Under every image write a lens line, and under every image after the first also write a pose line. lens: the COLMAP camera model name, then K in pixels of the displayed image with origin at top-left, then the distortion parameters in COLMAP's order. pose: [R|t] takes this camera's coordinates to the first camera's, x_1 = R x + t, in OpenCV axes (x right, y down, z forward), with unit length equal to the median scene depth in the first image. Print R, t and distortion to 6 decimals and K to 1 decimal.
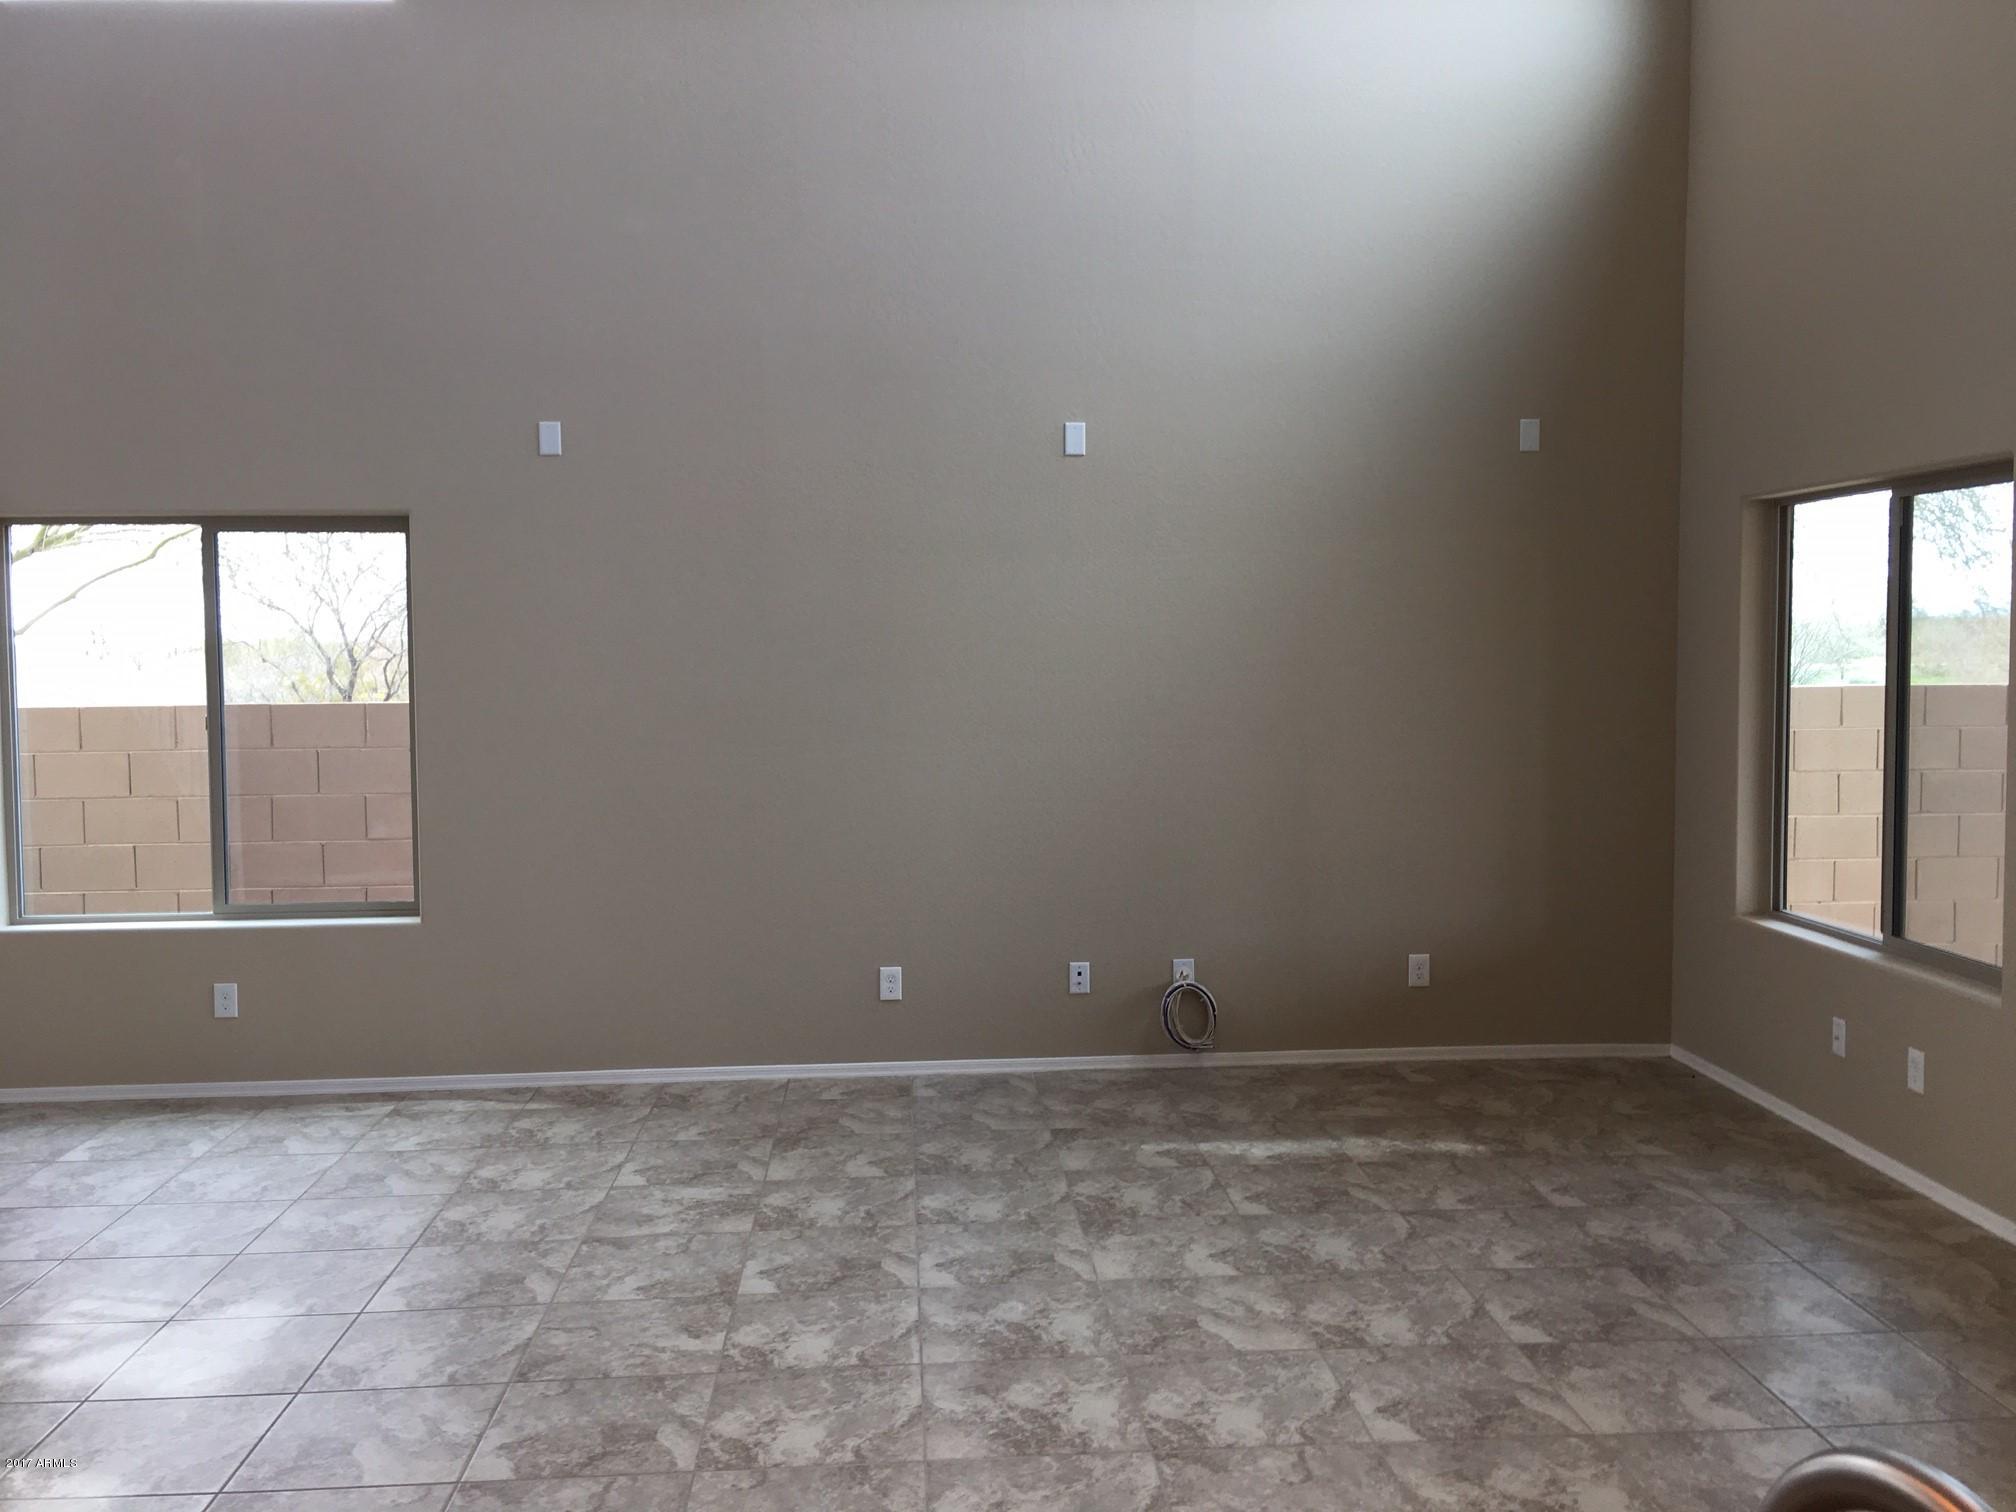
lens RADIAL K [[1703.0, 0, 1006.1], [0, 1703.0, 752.8], [0, 0, 1]] dist [0.042344, -0.027102]
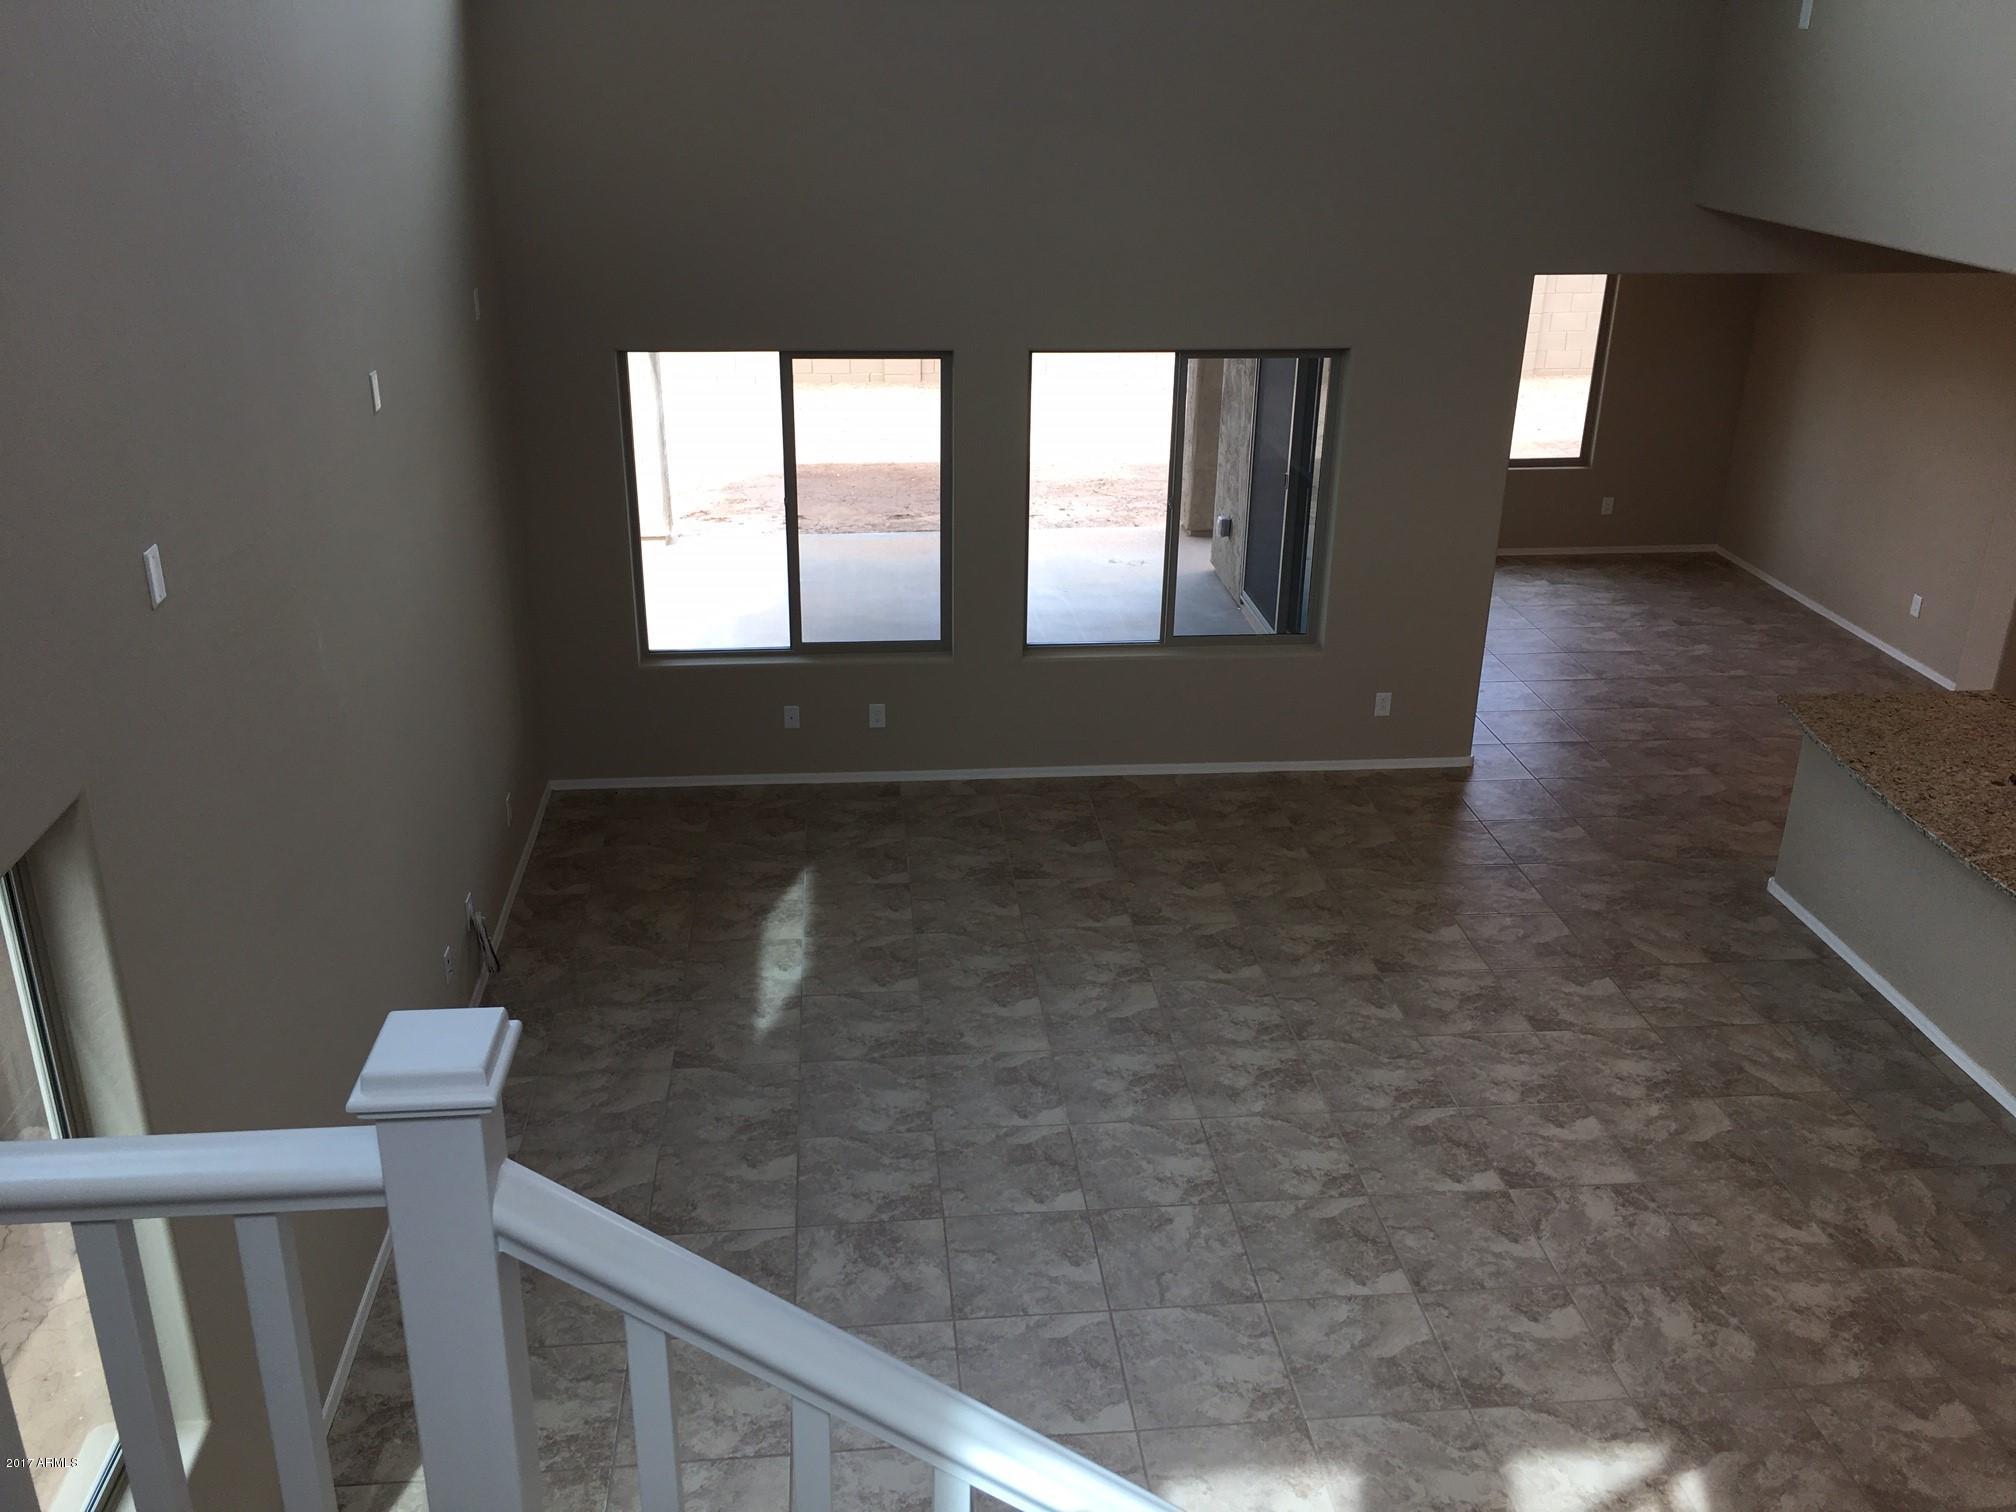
lens RADIAL K [[1703.0, 0, 996.2], [0, 1703.0, 754.9], [0, 0, 1]] dist [0.042344, -0.027102]
pose [[-0.024920, -0.382073, 0.923796, -1.185083], [0.059713, 0.921864, 0.382885, -0.475866], [-0.997904, 0.064705, -0.000158, 1.042063]]
